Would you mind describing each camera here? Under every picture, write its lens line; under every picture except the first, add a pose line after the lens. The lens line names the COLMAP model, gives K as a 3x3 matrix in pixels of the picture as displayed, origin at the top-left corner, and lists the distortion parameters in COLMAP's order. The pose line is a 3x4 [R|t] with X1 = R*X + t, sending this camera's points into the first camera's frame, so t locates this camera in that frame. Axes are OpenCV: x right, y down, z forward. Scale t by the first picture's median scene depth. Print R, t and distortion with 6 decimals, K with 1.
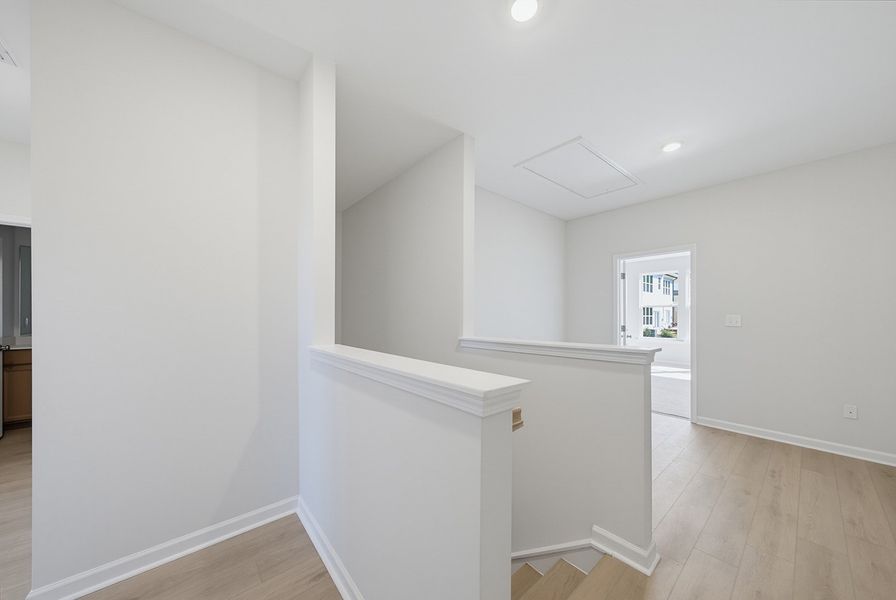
lens RADIAL K [[309.7, 0, 444.0], [0, 309.7, 317.1], [0, 0, 1]] dist [-0.001134, 0.000405]
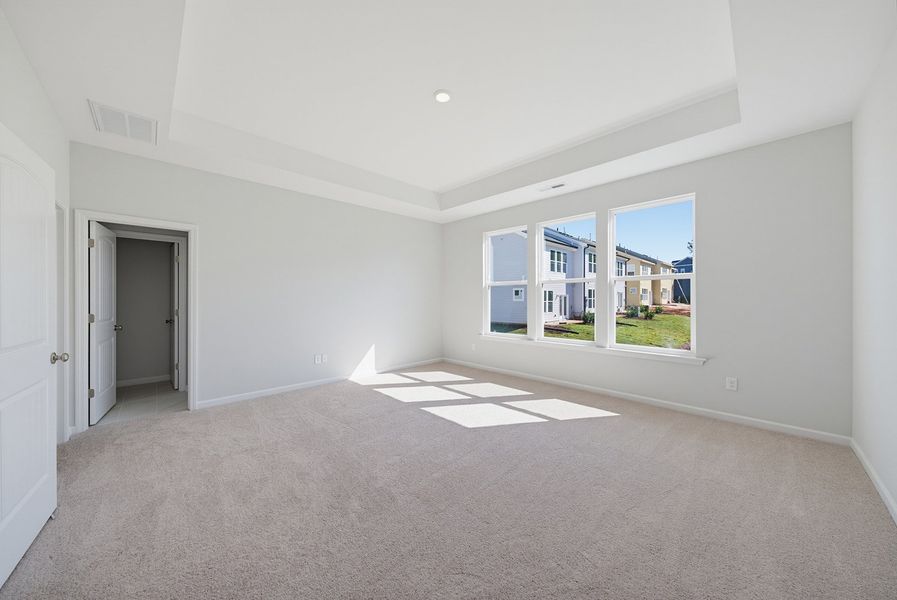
lens RADIAL K [[310.1, 0, 448.7], [0, 310.1, 298.1], [0, 0, 1]] dist [-0.001134, 0.000405]
pose [[0.996175, -0.000563, 0.087383, 0.154290], [0.001155, 0.999977, -0.006730, 0.000280], [-0.087377, 0.006806, 0.996152, 0.117145]]
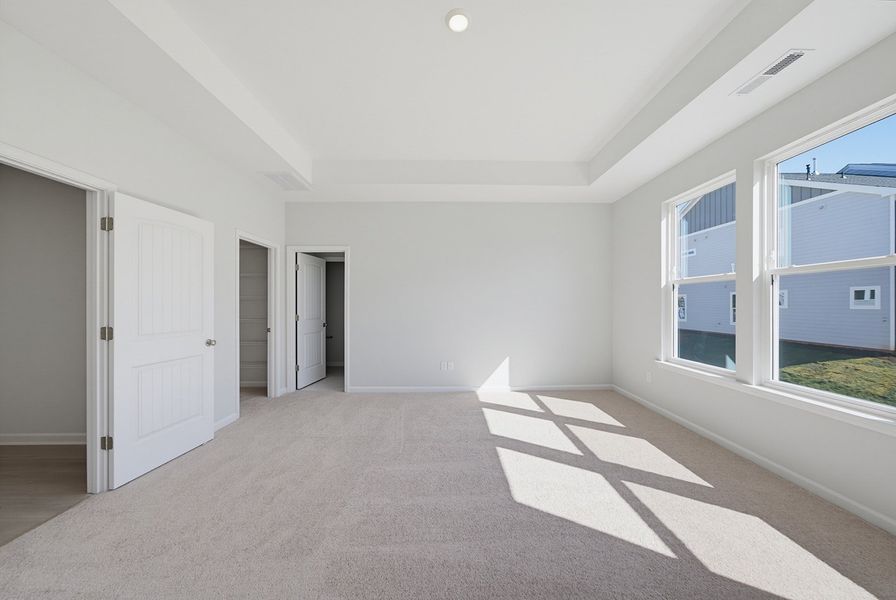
lens RADIAL K [[309.7, 0, 449.6], [0, 309.7, 305.4], [0, 0, 1]] dist [-0.001134, 0.000405]
pose [[0.786873, 0.001827, -0.617113, 0.199212], [-0.003790, 0.999991, -0.001872, 0.000002], [0.617104, 0.003812, 0.786873, 0.155755]]
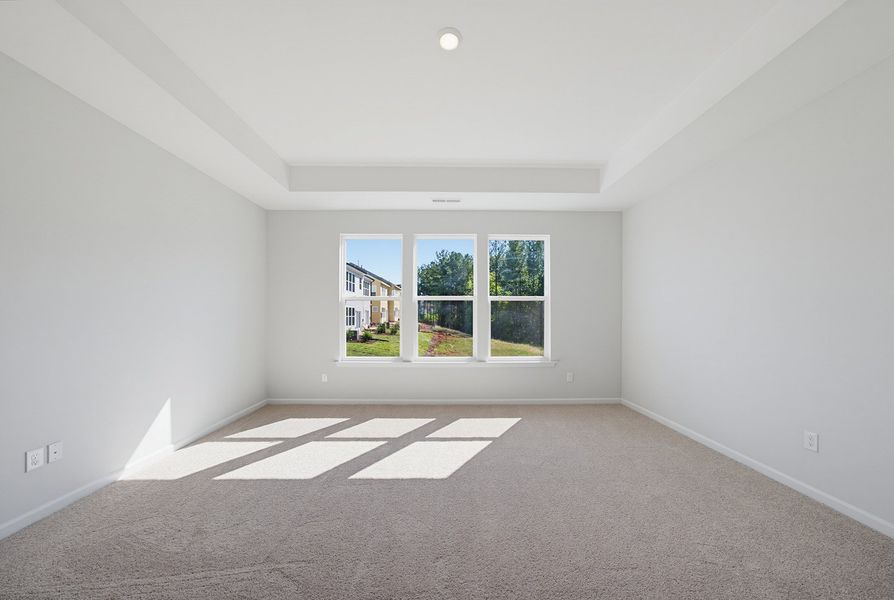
lens RADIAL K [[307.8, 0, 448.0], [0, 307.8, 320.0], [0, 0, 1]] dist [0.002333, 0.000220]
pose [[0.629807, -0.008942, 0.776700, 0.108544], [0.002765, 0.999953, 0.009270, -0.000176], [-0.776747, -0.003691, 0.629802, 0.166137]]
